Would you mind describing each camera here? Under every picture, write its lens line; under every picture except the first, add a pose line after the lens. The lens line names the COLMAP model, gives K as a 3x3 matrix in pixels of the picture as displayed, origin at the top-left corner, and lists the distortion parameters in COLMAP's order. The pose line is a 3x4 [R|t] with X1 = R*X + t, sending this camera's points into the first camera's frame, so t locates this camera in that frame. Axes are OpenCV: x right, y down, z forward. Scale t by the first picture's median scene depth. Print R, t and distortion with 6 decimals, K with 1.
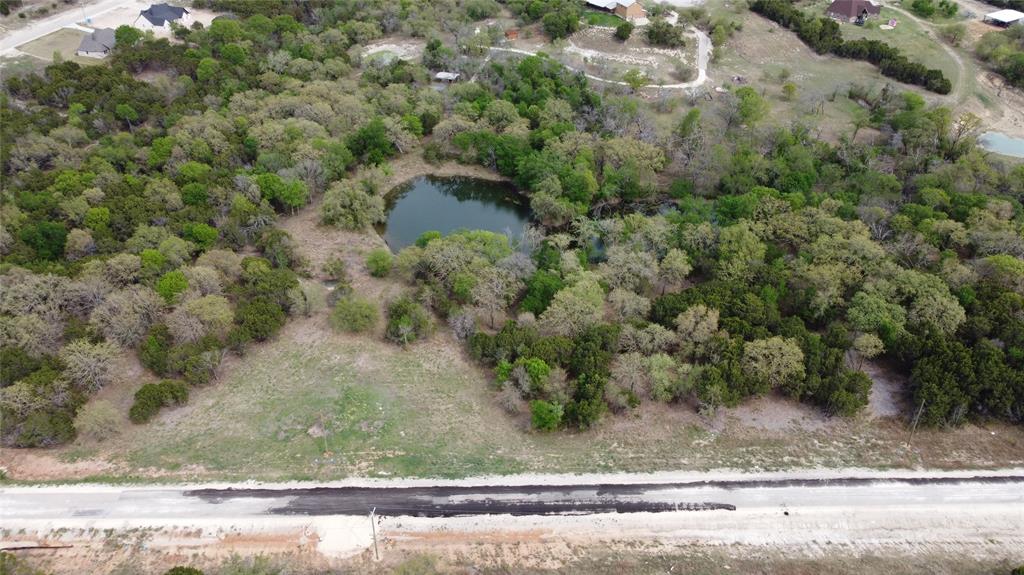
lens RADIAL K [[774.7, 0, 512.4], [0, 774.7, 285.9], [0, 0, 1]] dist [0.000280, -0.002259]
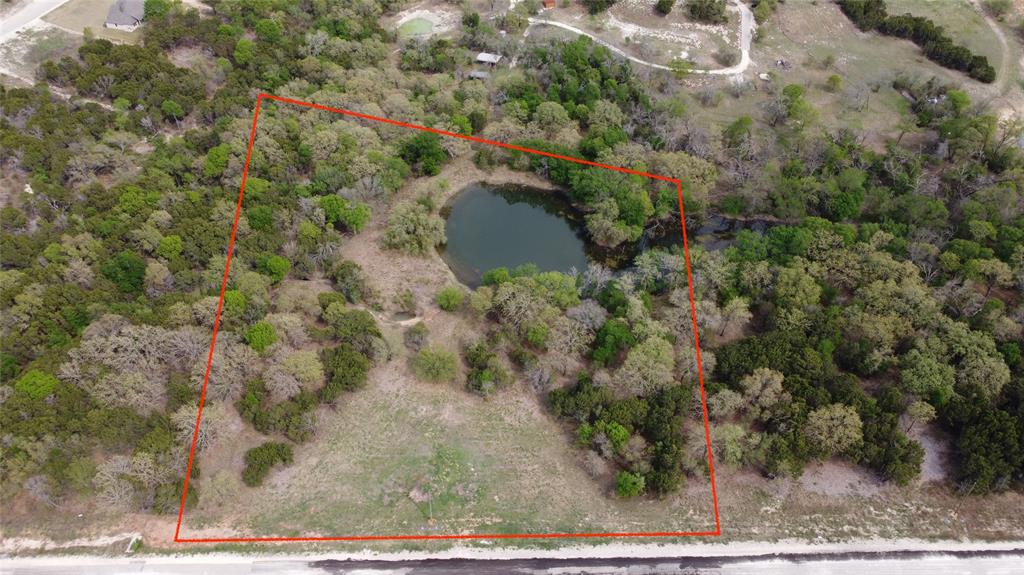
lens RADIAL K [[774.0, 0, 512.4], [0, 774.0, 287.4], [0, 0, 1]] dist [0.001970, -0.004512]
pose [[0.999945, 0.001624, 0.010320, -0.121233], [-0.003151, 0.988714, 0.149785, -0.249438], [-0.009960, -0.149810, 0.988665, -0.038154]]
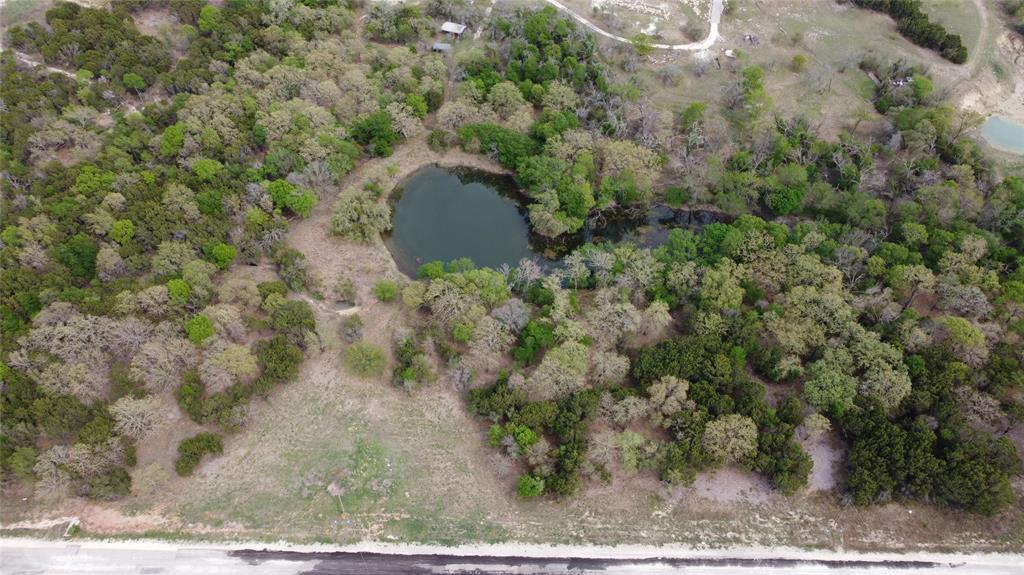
lens RADIAL K [[774.7, 0, 512.4], [0, 774.7, 286.4], [0, 0, 1]] dist [0.000280, -0.002259]
pose [[0.999601, 0.024991, -0.013148, 0.023385], [-0.020991, 0.969040, 0.246011, -0.378591], [0.018889, -0.245637, 0.969178, -0.056886]]
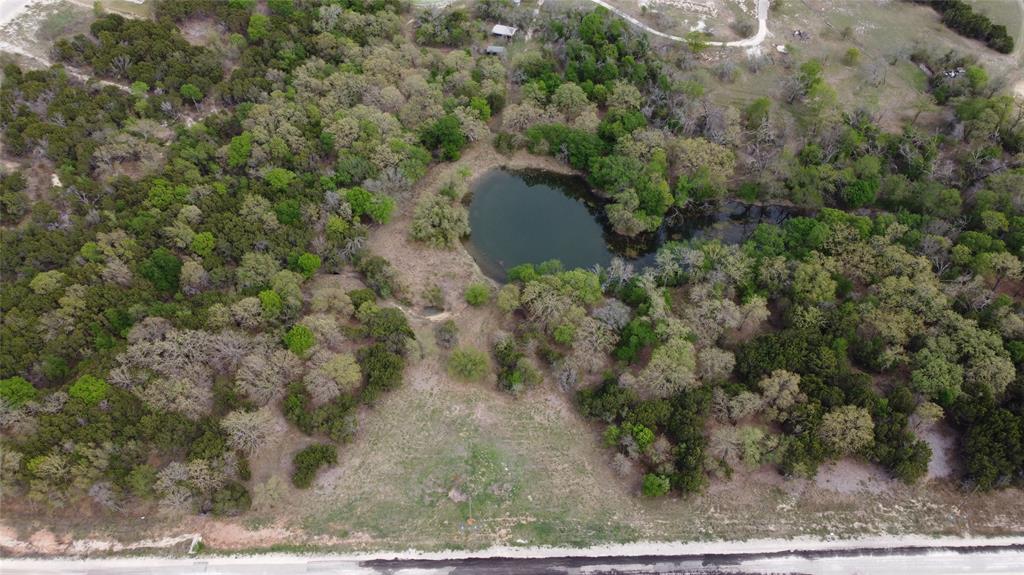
lens RADIAL K [[774.7, 0, 512.5], [0, 774.7, 287.5], [0, 0, 1]] dist [0.000280, -0.002259]
pose [[0.999912, -0.007796, 0.010730, -0.165238], [0.004932, 0.969565, 0.244785, -0.376294], [-0.012312, -0.244710, 0.969518, -0.057205]]
